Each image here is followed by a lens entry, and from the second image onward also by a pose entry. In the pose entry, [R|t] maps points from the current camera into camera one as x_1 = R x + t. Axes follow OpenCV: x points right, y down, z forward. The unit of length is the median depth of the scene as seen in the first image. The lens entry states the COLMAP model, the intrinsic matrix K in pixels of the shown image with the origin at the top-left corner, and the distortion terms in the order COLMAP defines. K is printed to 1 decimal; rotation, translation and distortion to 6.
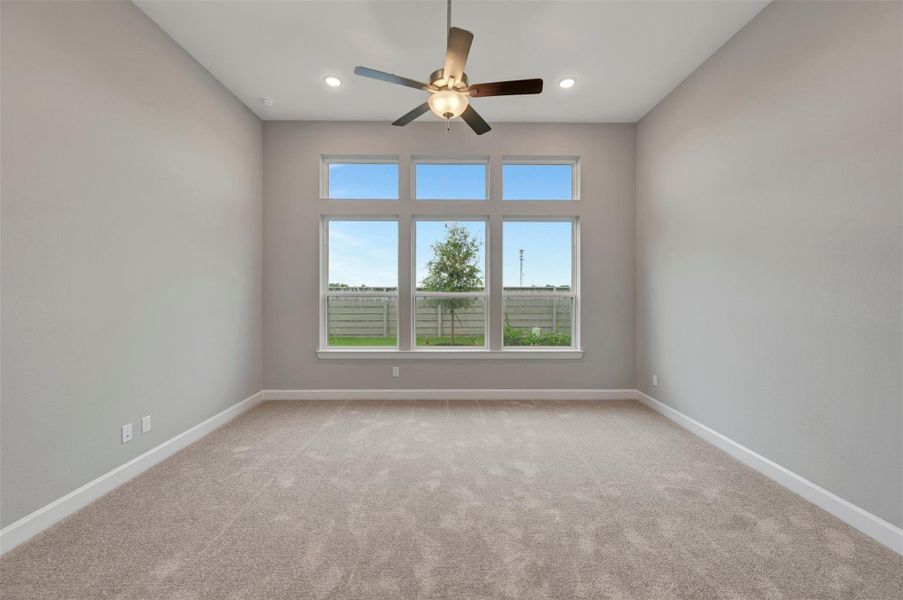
lens RADIAL K [[358.4, 0, 455.2], [0, 358.4, 291.2], [0, 0, 1]] dist [-0.001001, -0.000448]
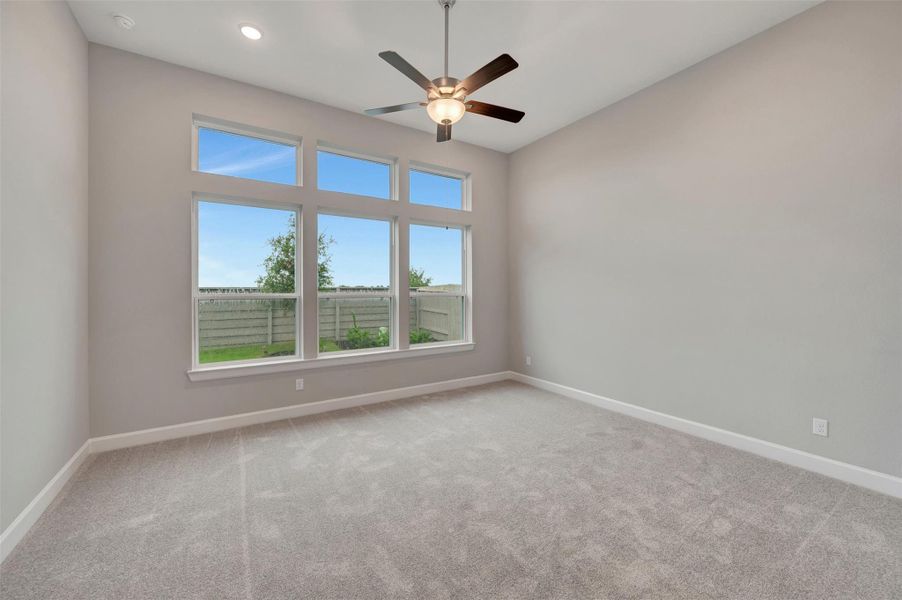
lens RADIAL K [[358.0, 0, 454.7], [0, 358.0, 291.2], [0, 0, 1]] dist [-0.001001, -0.000448]
pose [[0.847474, -0.004498, 0.530818, -0.316495], [0.004863, 0.999988, 0.000709, -0.000538], [-0.530815, 0.001981, 0.847485, 0.062630]]
